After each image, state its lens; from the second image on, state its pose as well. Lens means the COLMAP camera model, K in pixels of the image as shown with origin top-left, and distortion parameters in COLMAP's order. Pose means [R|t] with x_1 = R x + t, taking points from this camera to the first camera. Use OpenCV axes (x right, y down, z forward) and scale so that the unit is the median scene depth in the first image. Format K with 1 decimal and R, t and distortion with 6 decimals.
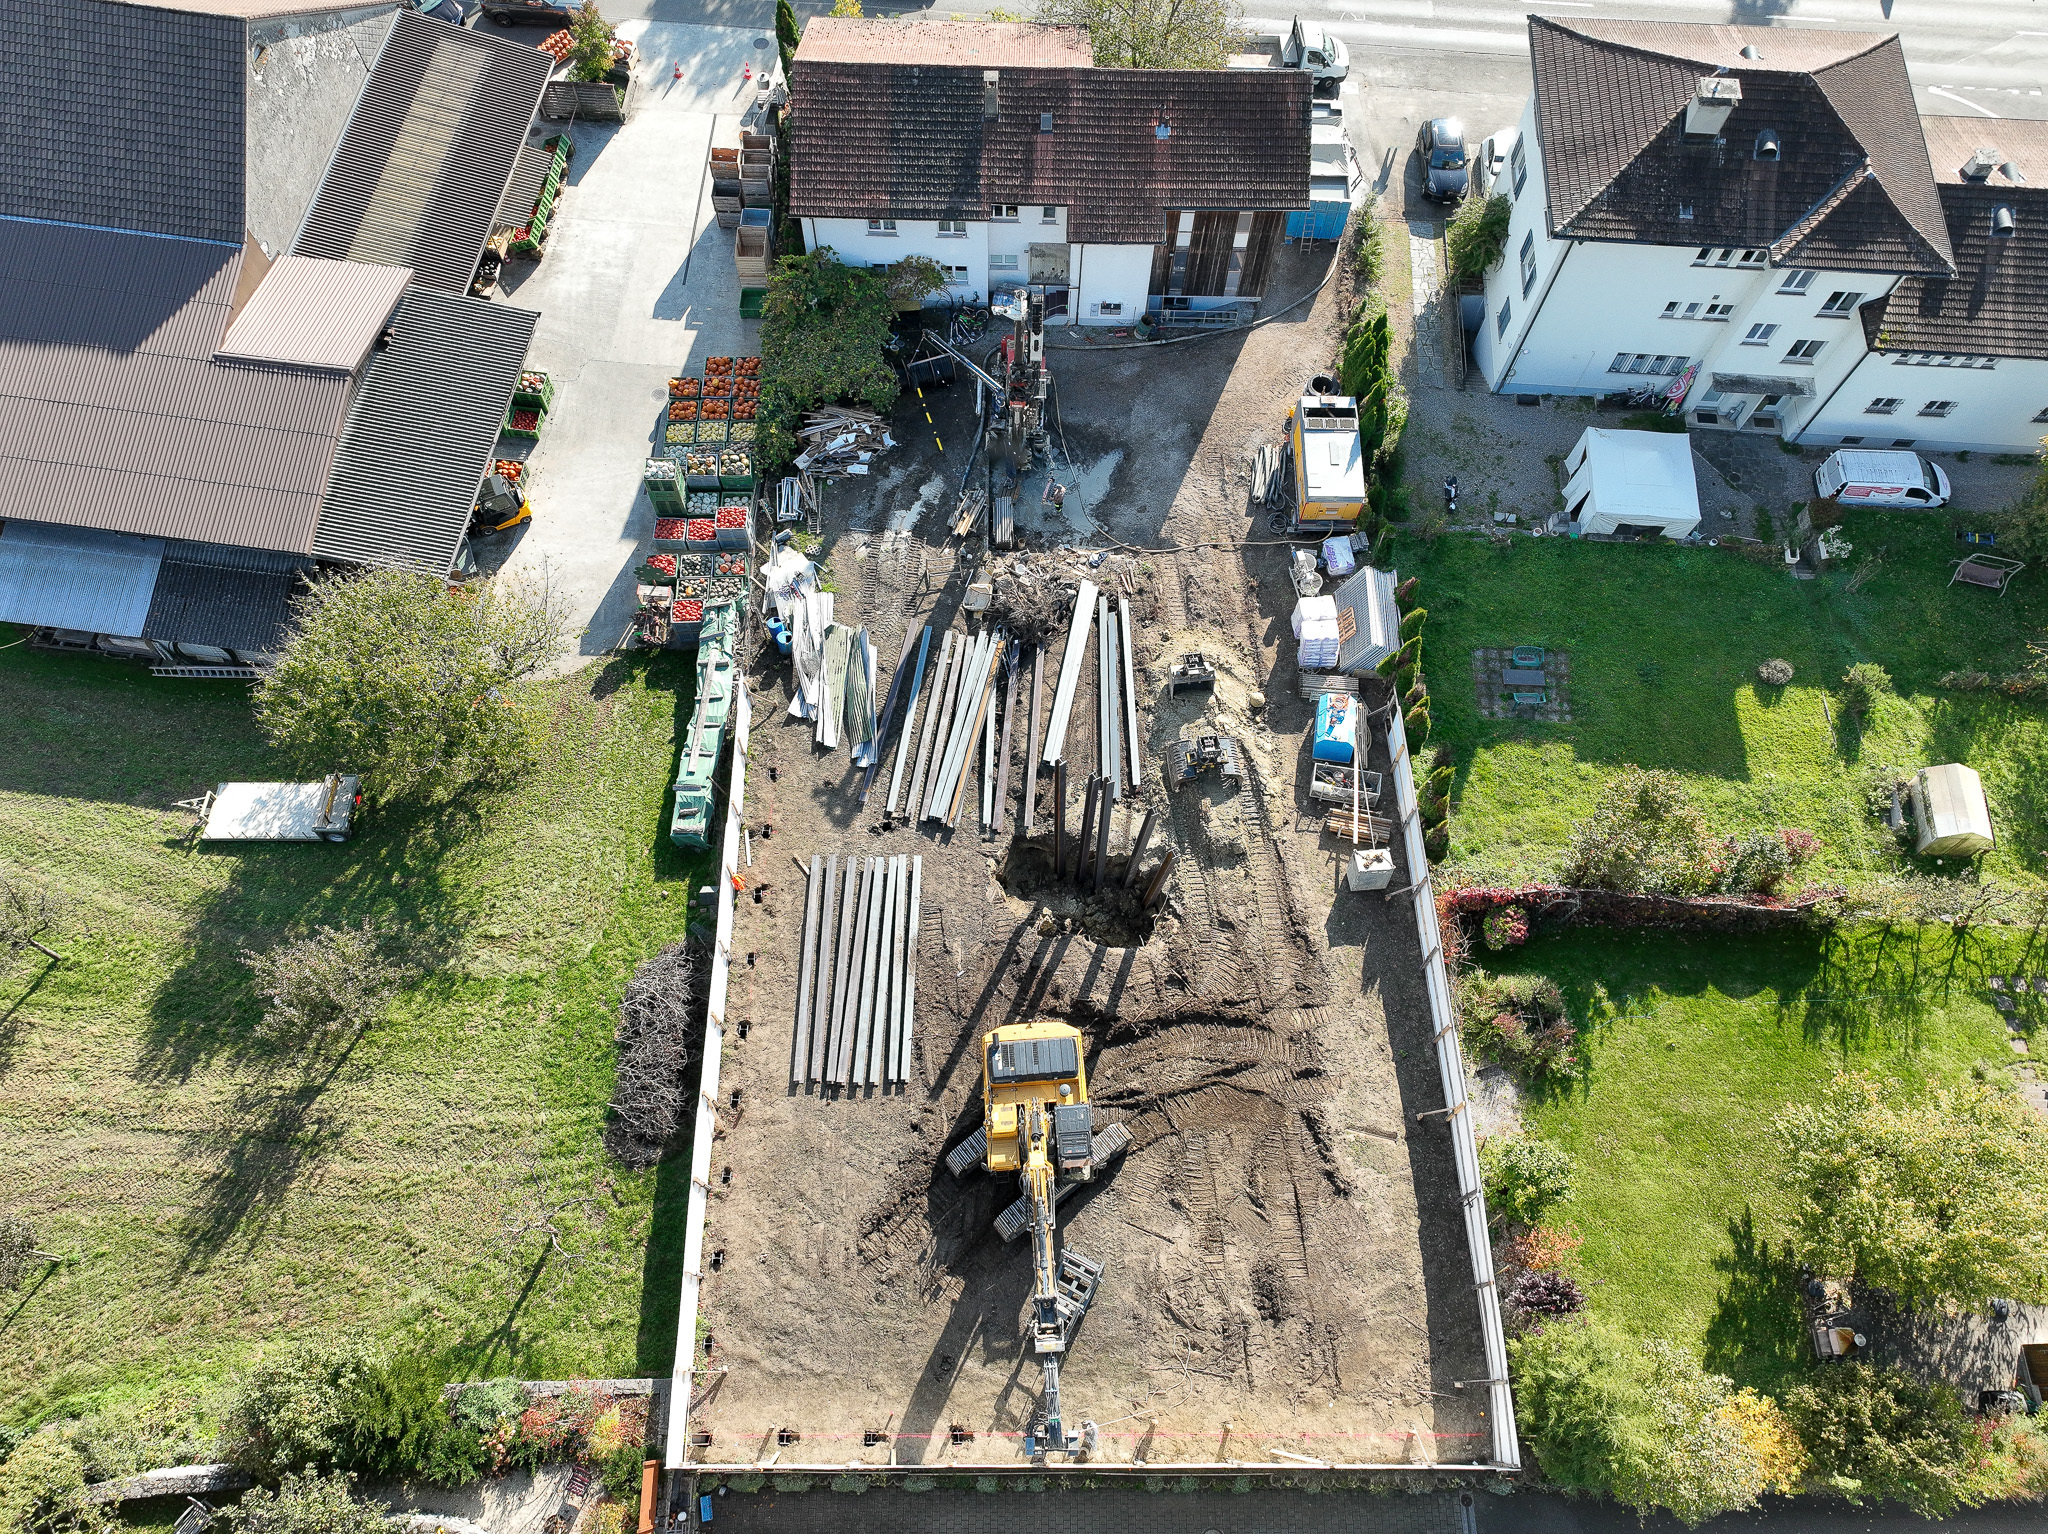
lens RADIAL K [[1449.3, 0, 1022.4], [0, 1449.3, 771.3], [0, 0, 1]] dist [-0.003317, 0.017495]
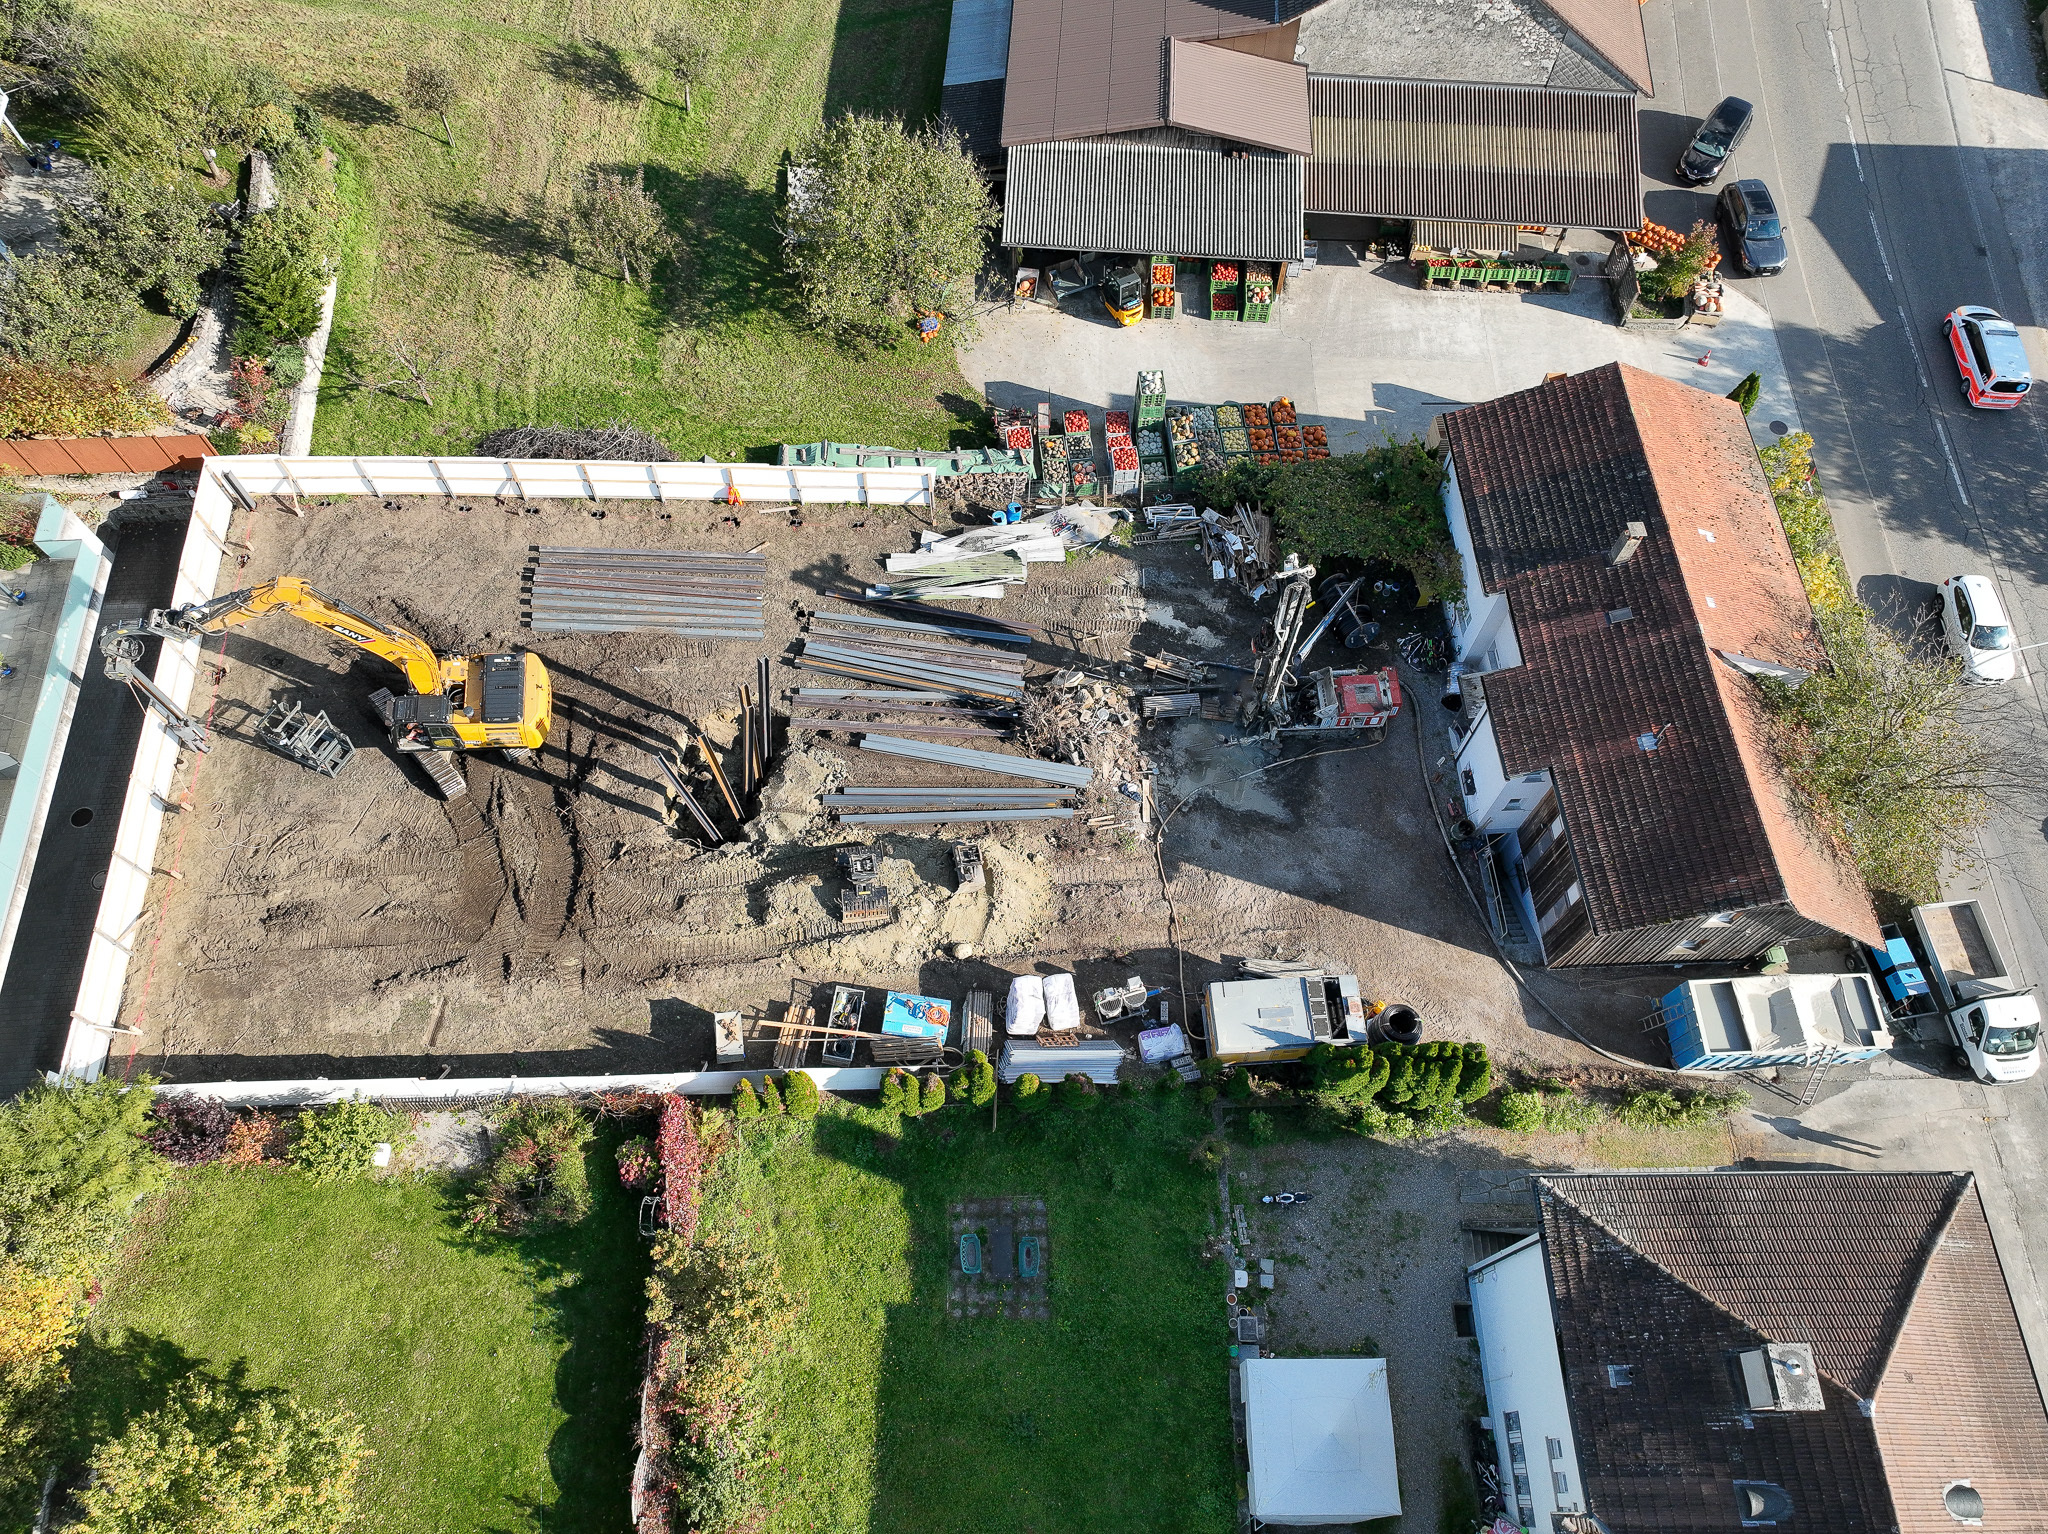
lens RADIAL K [[1449.3, 0, 1025.7], [0, 1449.3, 767.1], [0, 0, 1]] dist [-0.003317, 0.017495]
pose [[0.072523, 0.883319, -0.463129, 0.487855], [-0.916077, 0.242614, 0.319281, -0.406933], [0.394389, 0.401107, 0.826783, 0.225158]]
